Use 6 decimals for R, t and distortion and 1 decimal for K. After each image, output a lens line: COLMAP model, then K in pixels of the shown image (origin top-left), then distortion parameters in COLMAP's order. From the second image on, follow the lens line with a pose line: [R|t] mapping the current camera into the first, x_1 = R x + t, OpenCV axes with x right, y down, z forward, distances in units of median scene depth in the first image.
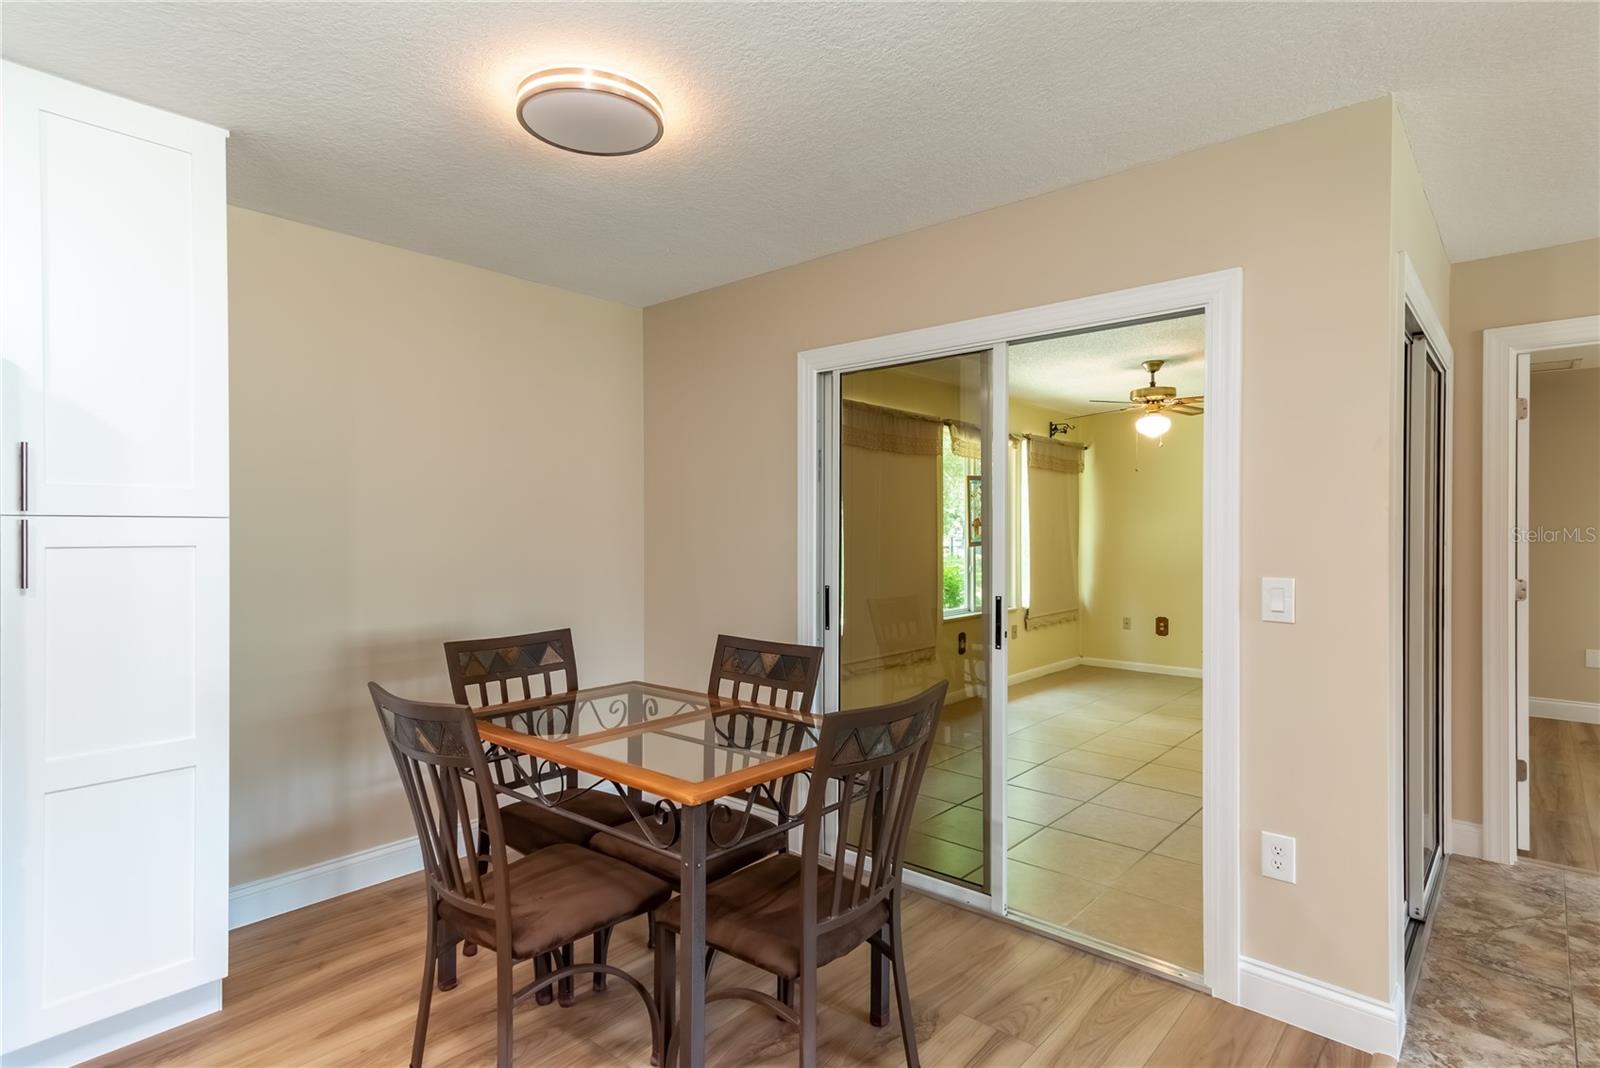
lens RADIAL K [[842.1, 0, 794.2], [0, 842.1, 526.6], [0, 0, 1]] dist [0.011436, -0.001578]
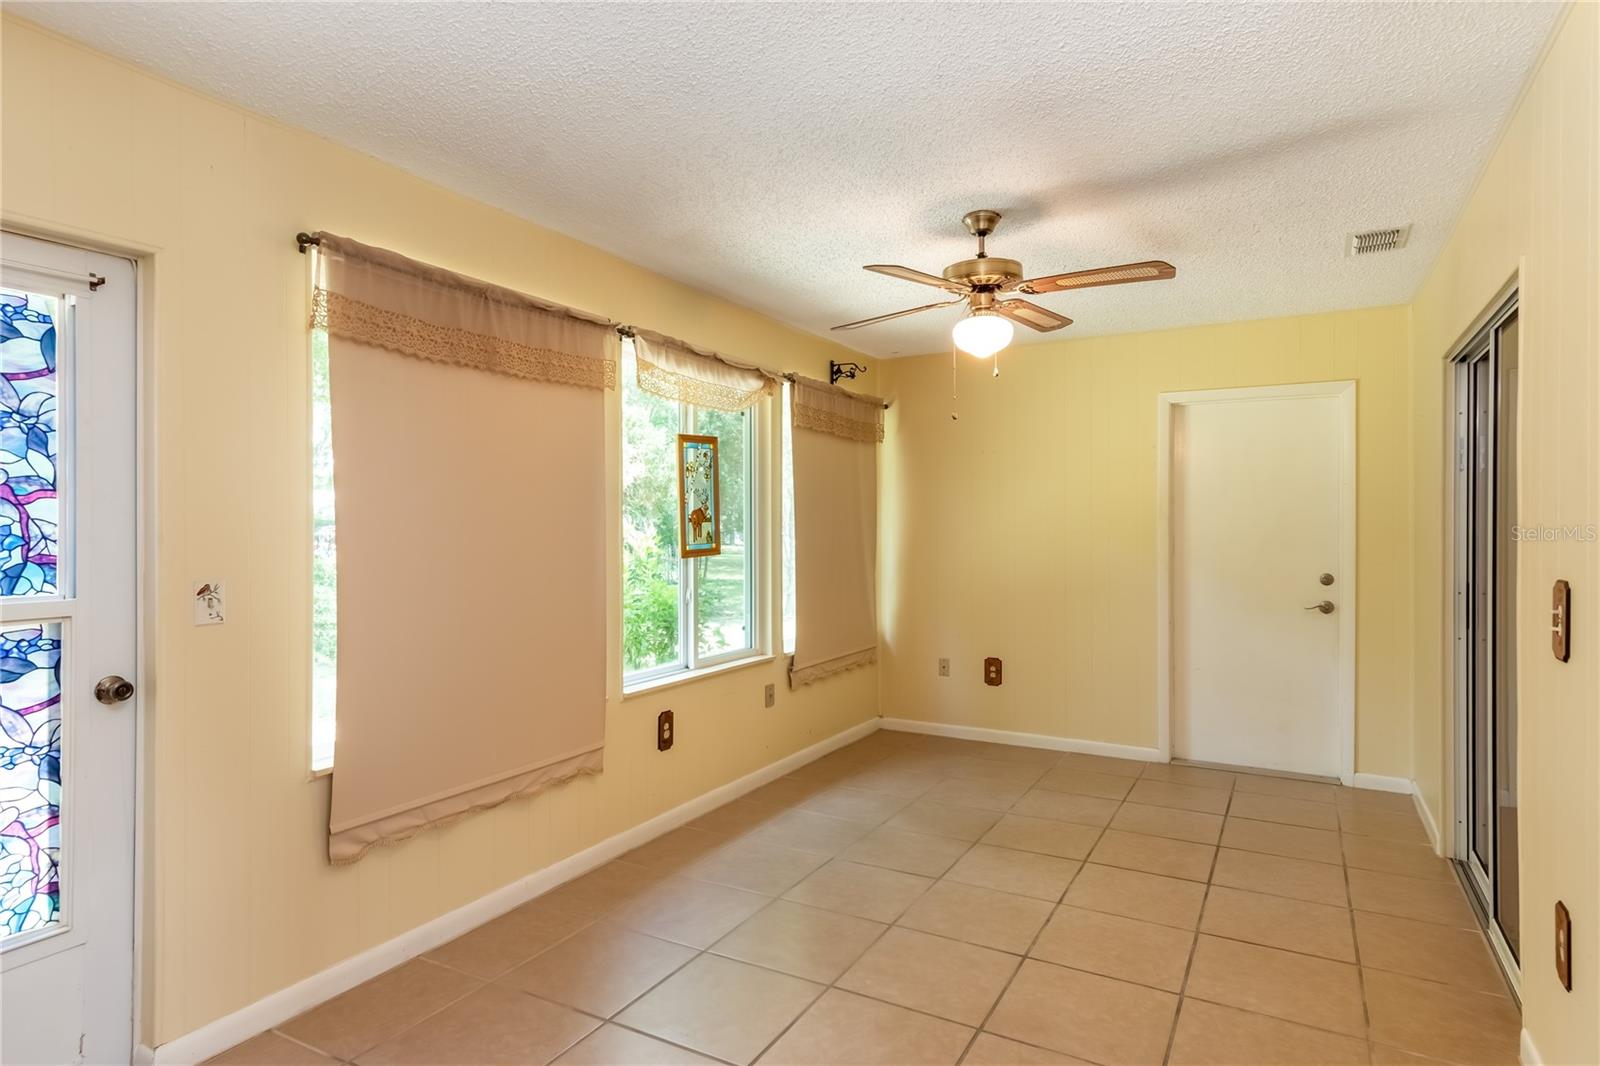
lens RADIAL K [[945.1, 0, 804.0], [0, 945.1, 528.1], [0, 0, 1]] dist [-0.001977, 0.007695]
pose [[0.975579, -0.004668, 0.219599, 0.145174], [0.004025, 0.999986, 0.003377, 0.001464], [-0.219612, -0.002411, 0.975584, 0.349624]]
